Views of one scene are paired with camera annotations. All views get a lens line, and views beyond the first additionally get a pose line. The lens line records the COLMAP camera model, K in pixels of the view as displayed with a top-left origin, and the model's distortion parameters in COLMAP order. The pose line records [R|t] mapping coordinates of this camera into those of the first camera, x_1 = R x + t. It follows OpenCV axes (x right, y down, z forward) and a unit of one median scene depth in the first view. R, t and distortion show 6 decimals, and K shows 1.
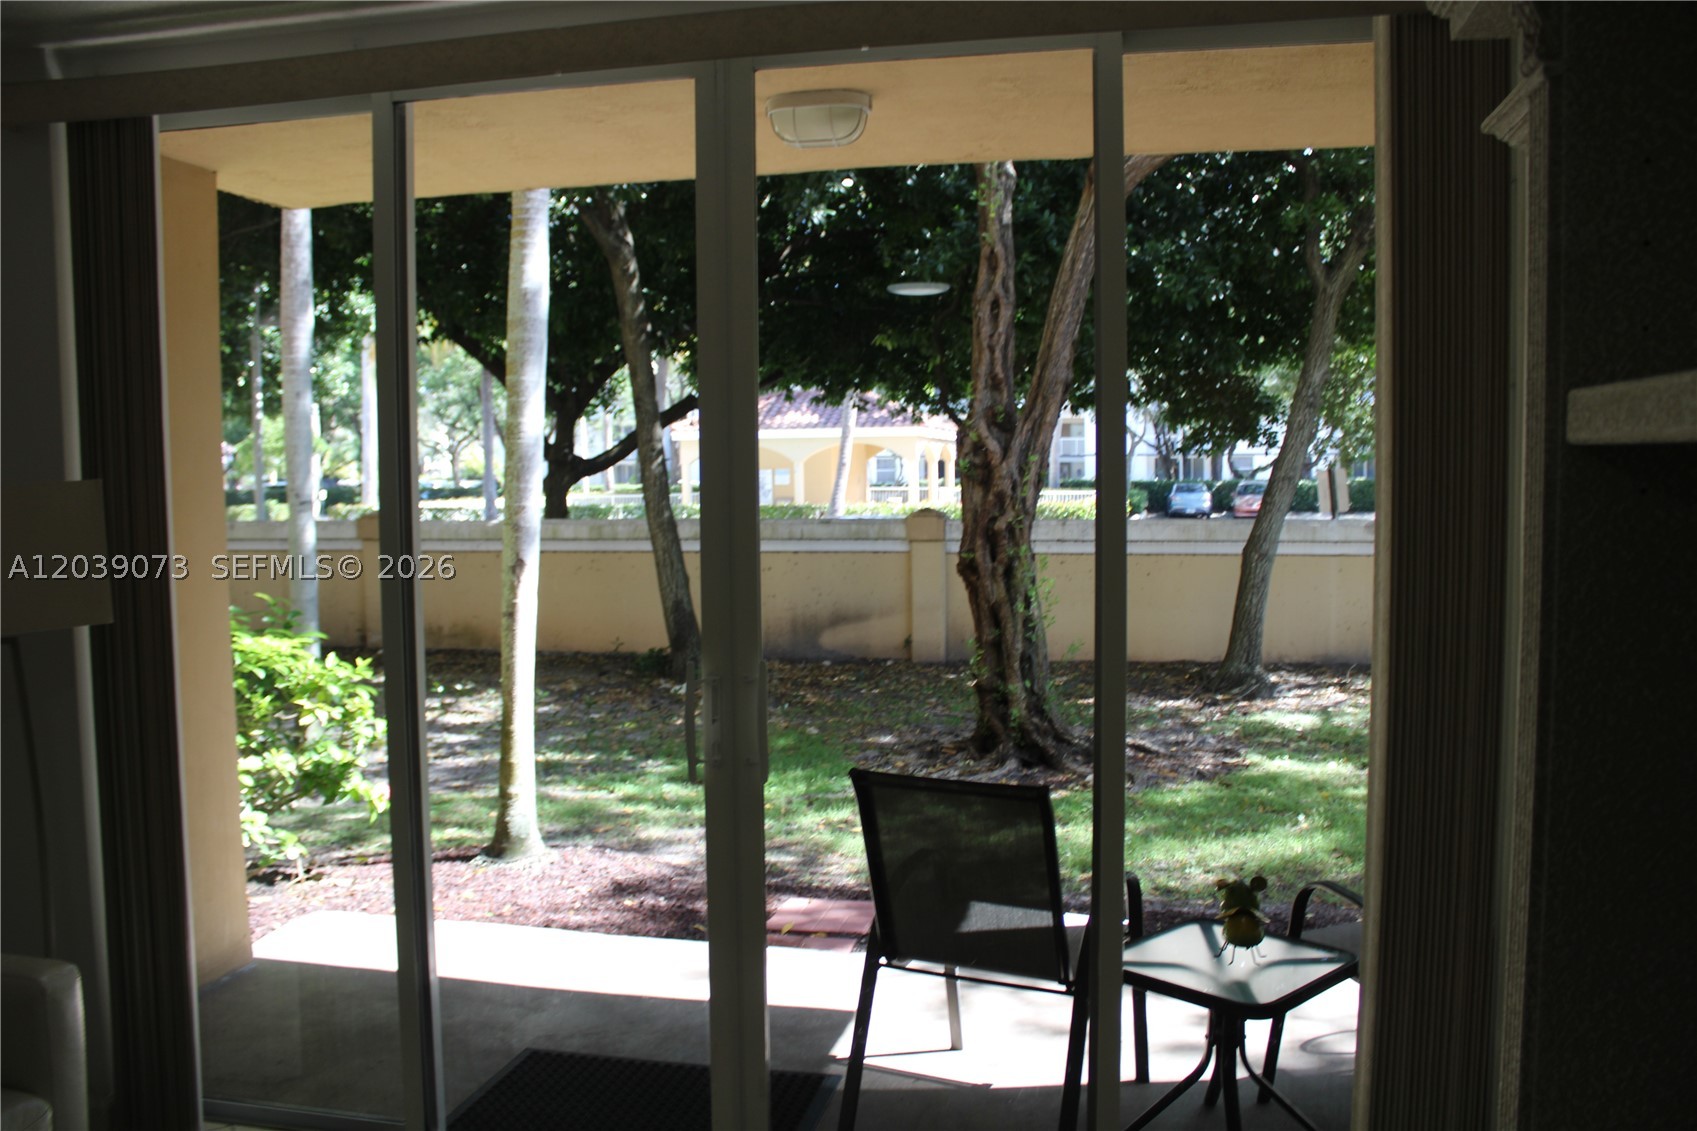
lens RADIAL K [[1411.7, 0, 850.1], [0, 1411.7, 576.0], [0, 0, 1]] dist [-0.153330, 0.114081]
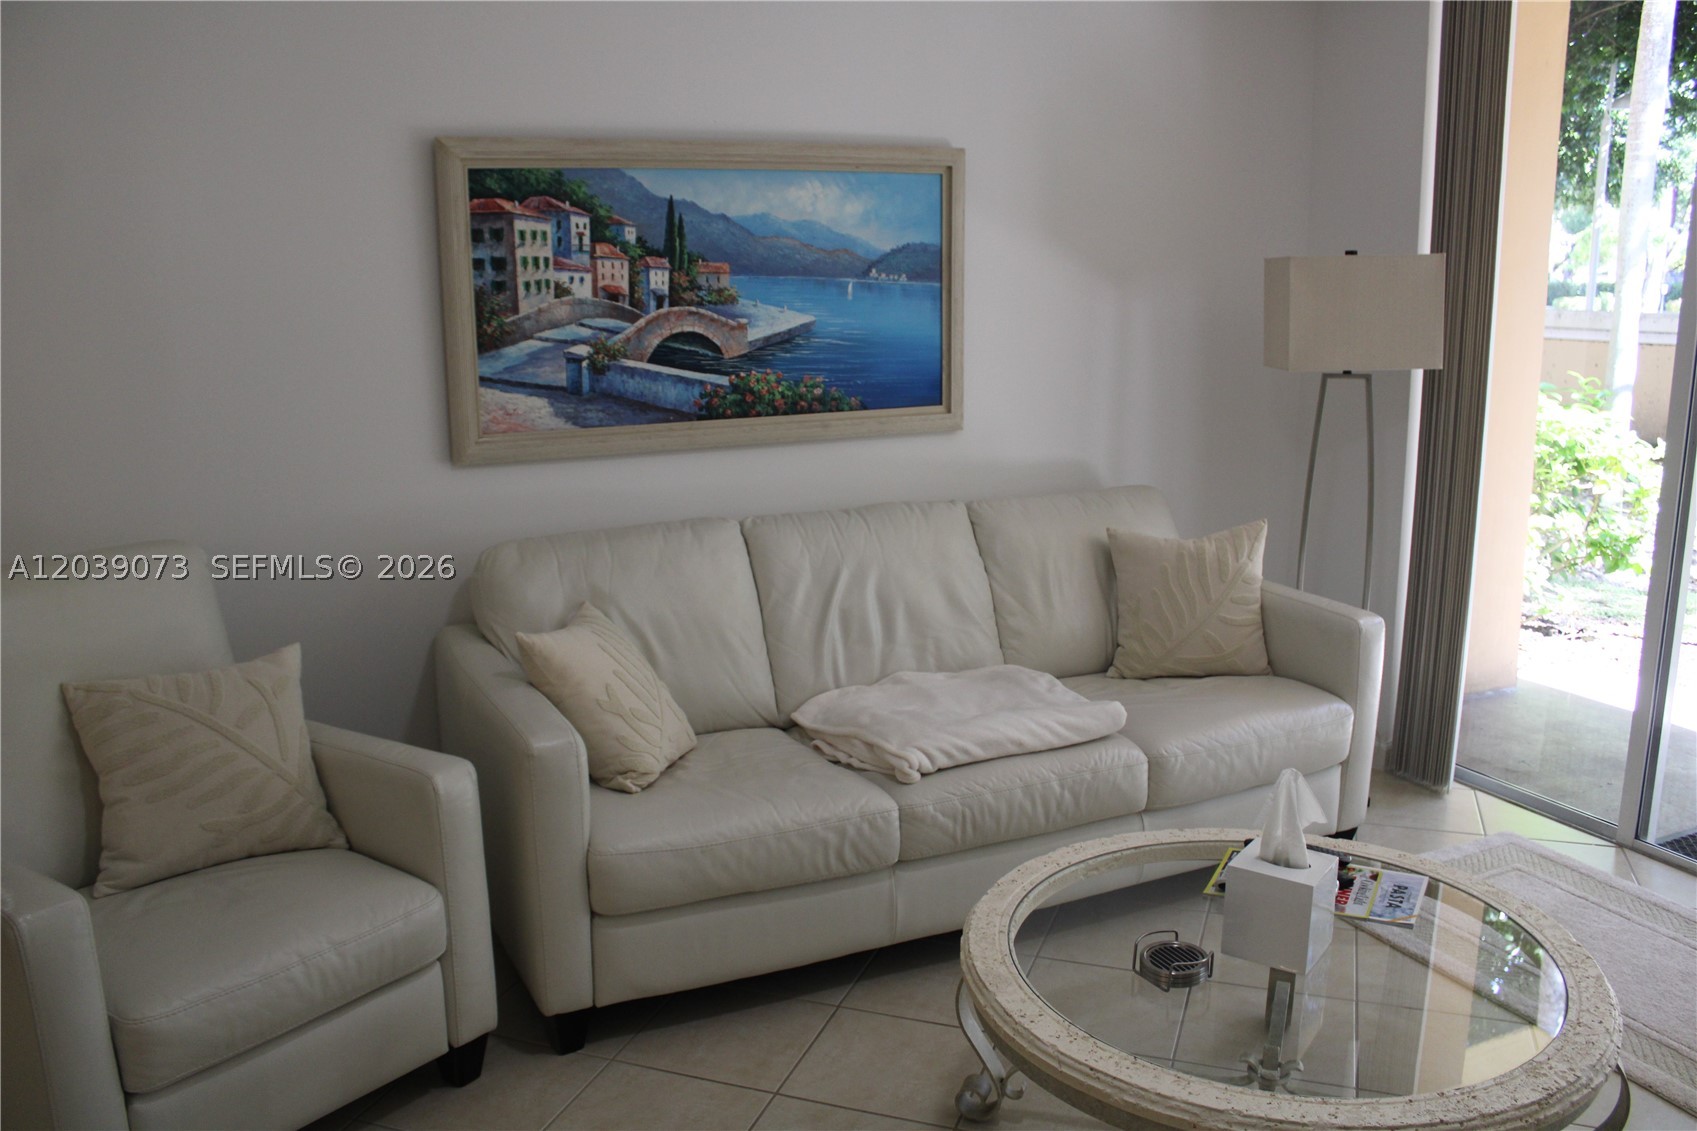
lens RADIAL K [[1411.7, 0, 829.9], [0, 1411.7, 575.7], [0, 0, 1]] dist [-0.153330, 0.114081]
pose [[0.613609, 0.174243, -0.770145, 0.035896], [-0.057505, 0.982620, 0.176498, 0.009873], [0.787514, -0.064013, 0.612964, -0.069668]]
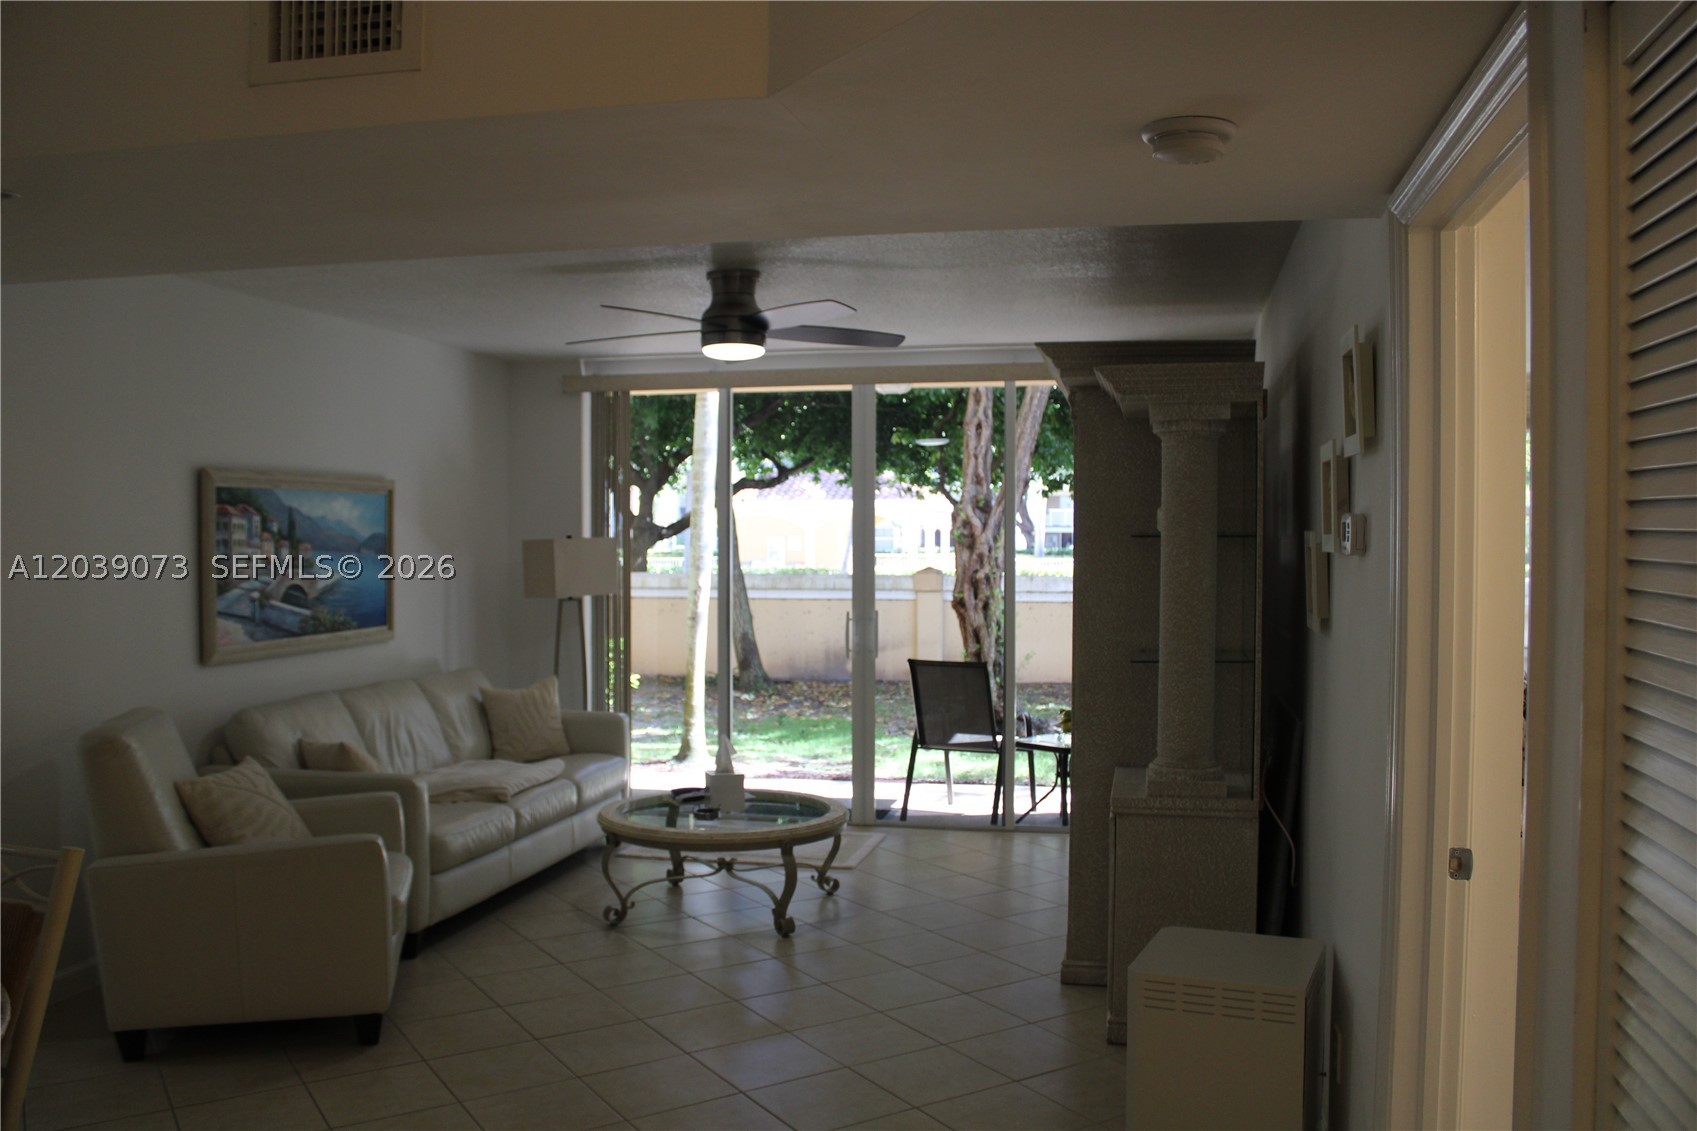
lens RADIAL K [[1411.7, 0, 852.1], [0, 1411.7, 566.9], [0, 0, 1]] dist [-0.153330, 0.114081]
pose [[0.999931, 0.010546, 0.005208, -0.036792], [-0.010244, 0.998439, -0.054899, 0.037545], [-0.005778, 0.054842, 0.998478, -0.481397]]
